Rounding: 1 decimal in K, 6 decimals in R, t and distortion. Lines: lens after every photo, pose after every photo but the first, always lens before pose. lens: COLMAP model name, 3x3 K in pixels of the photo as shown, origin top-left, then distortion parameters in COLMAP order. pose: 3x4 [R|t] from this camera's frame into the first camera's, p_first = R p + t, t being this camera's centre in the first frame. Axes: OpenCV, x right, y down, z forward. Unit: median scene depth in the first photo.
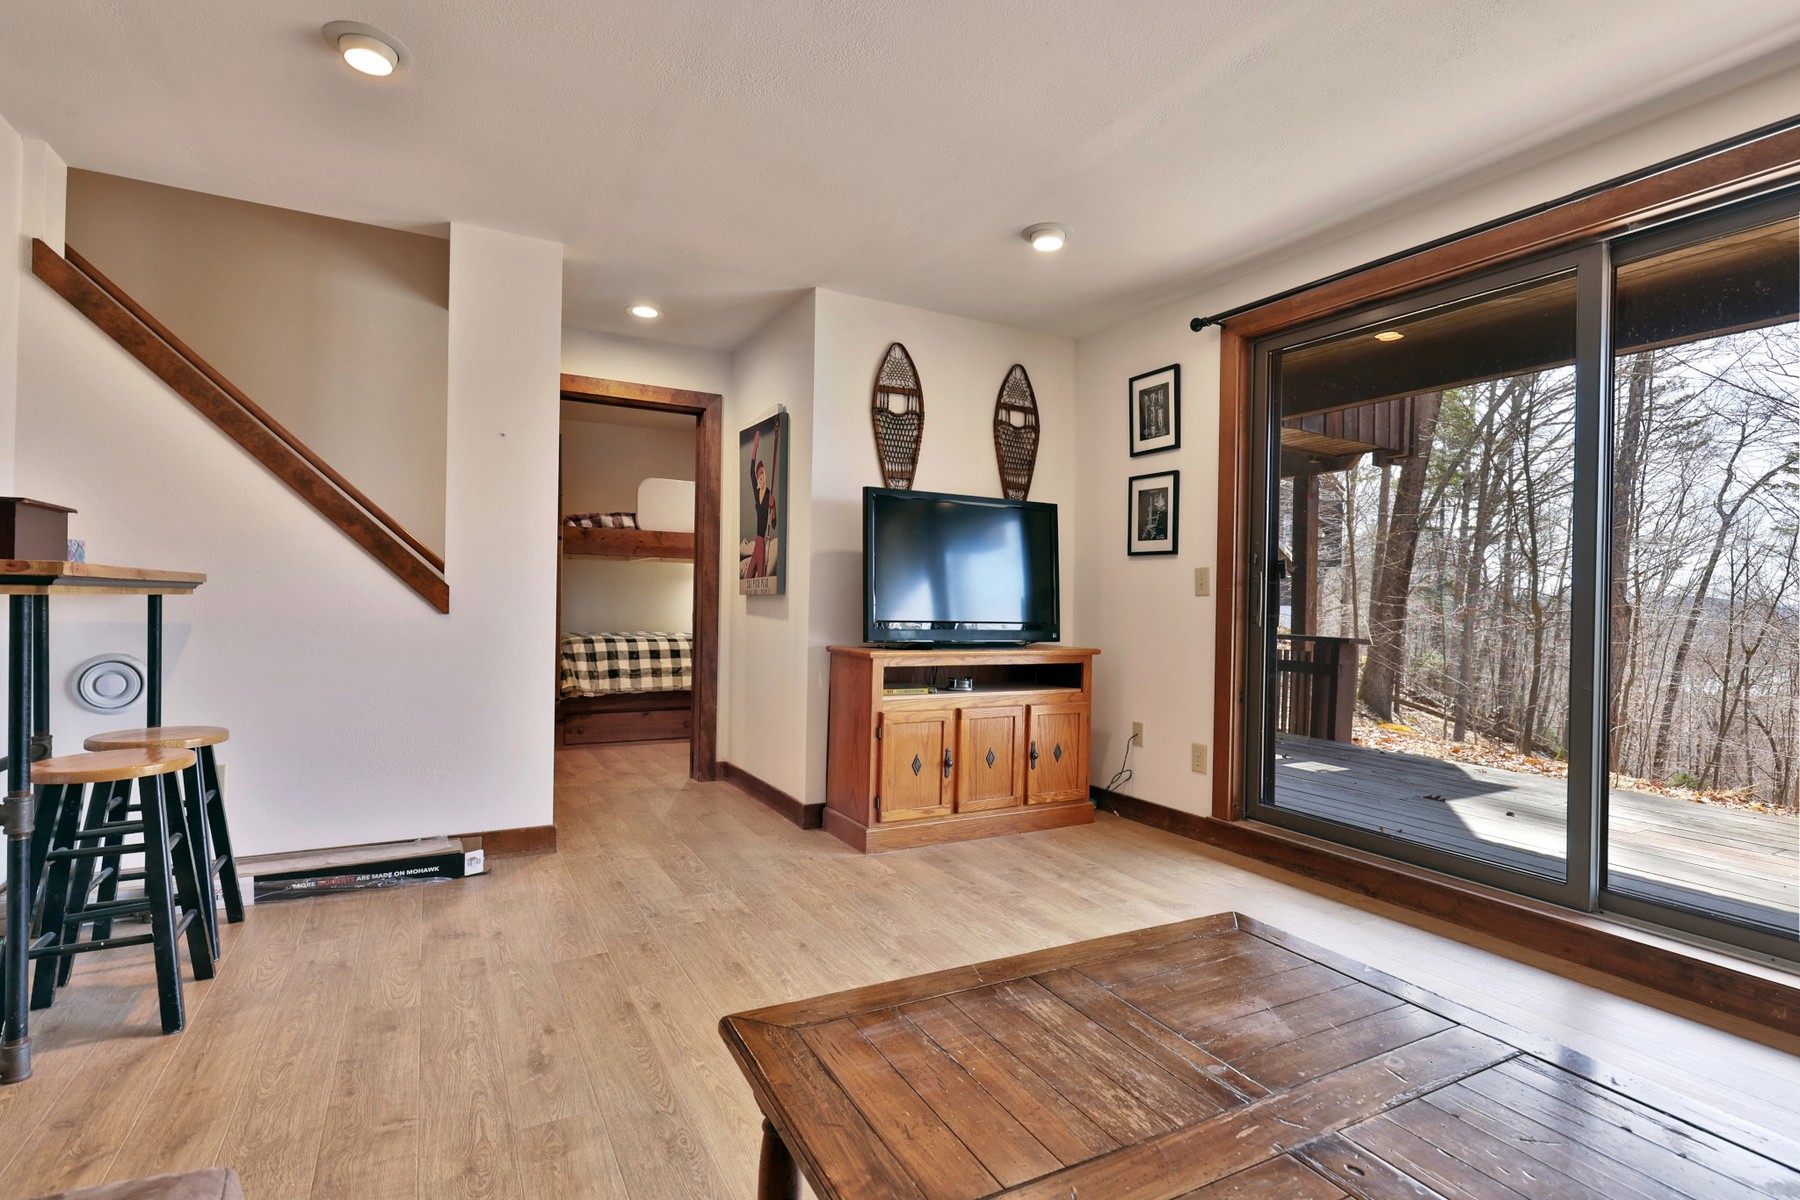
lens RADIAL K [[862.7, 0, 900.5], [0, 862.7, 597.8], [0, 0, 1]] dist [0.000216, 0.000086]
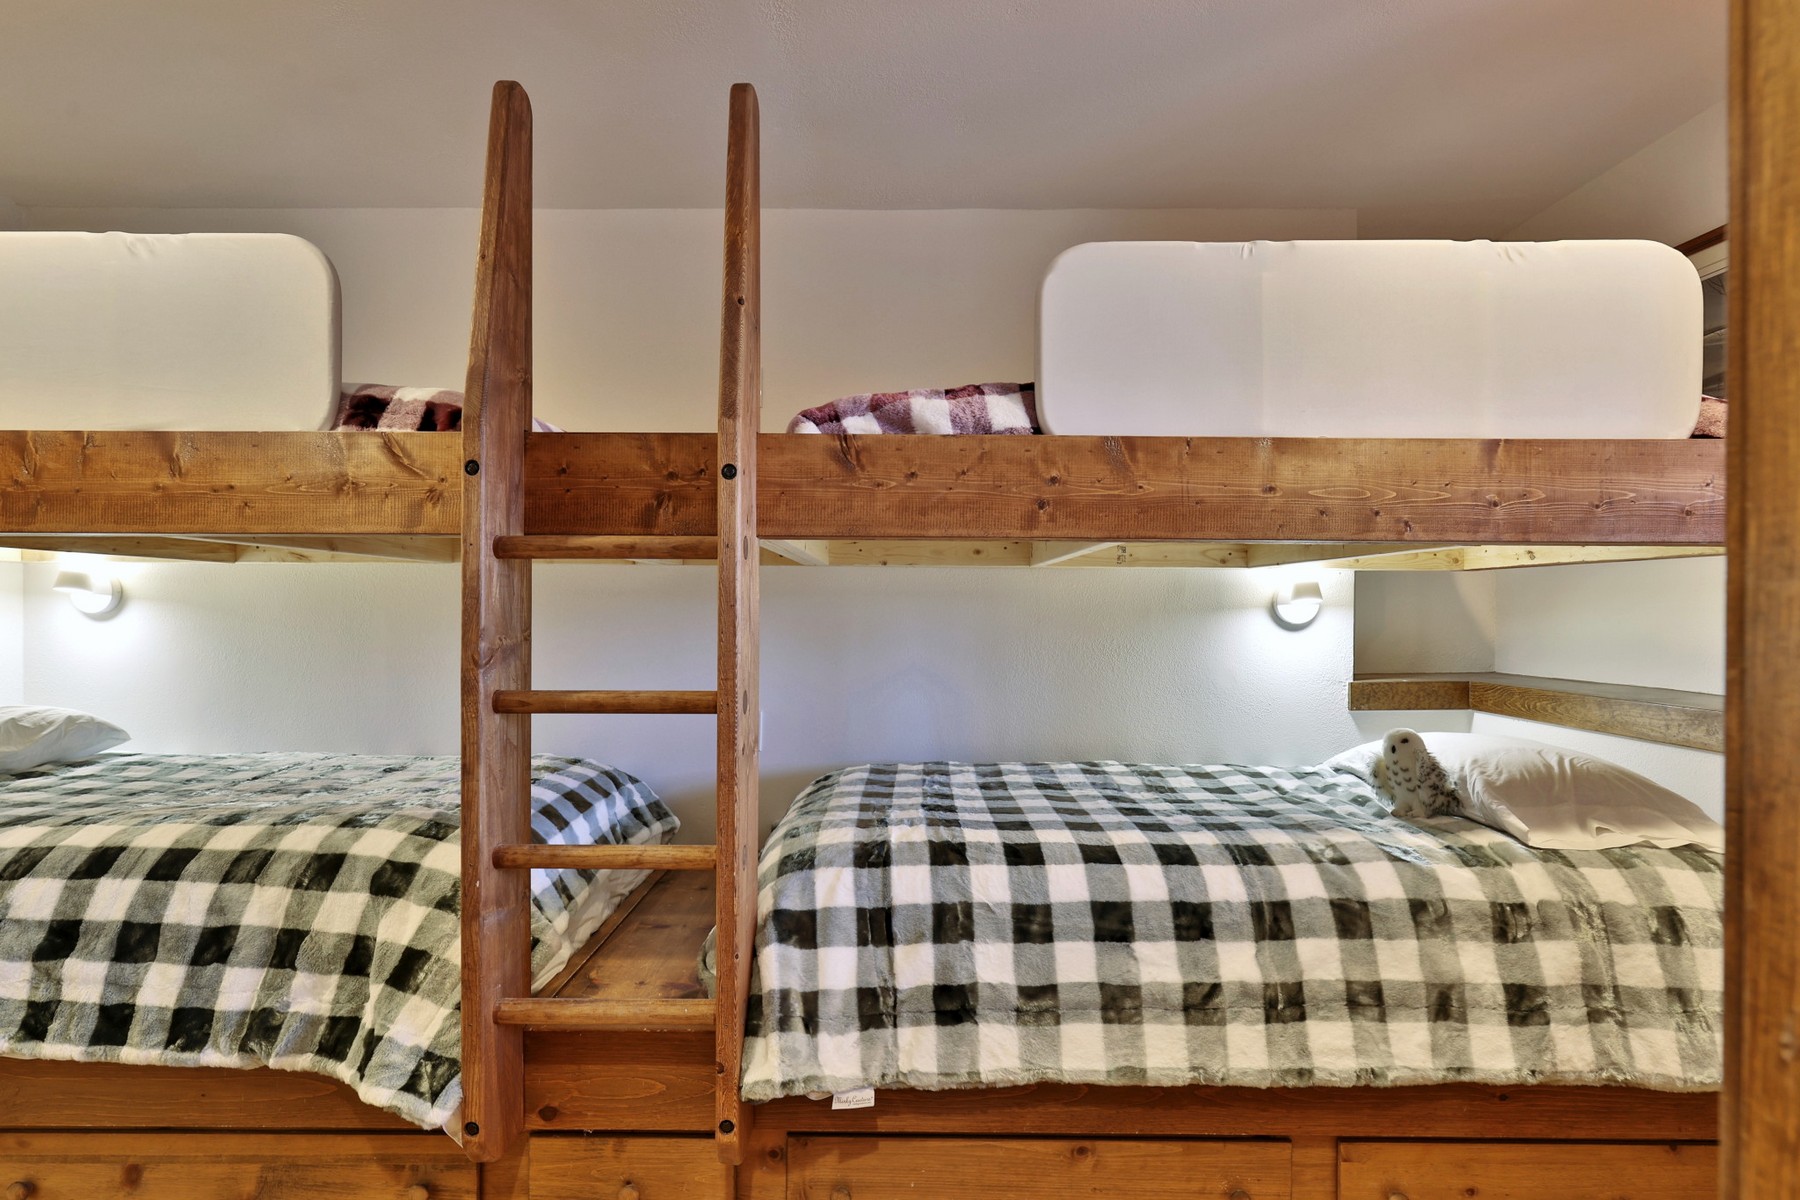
lens RADIAL K [[862.7, 0, 899.3], [0, 862.7, 605.7], [0, 0, 1]] dist [0.000216, 0.000086]
pose [[0.884009, -0.015497, -0.467212, -0.223061], [0.009676, 0.999843, -0.014856, -0.024688], [0.467369, 0.008613, 0.884020, 0.755322]]
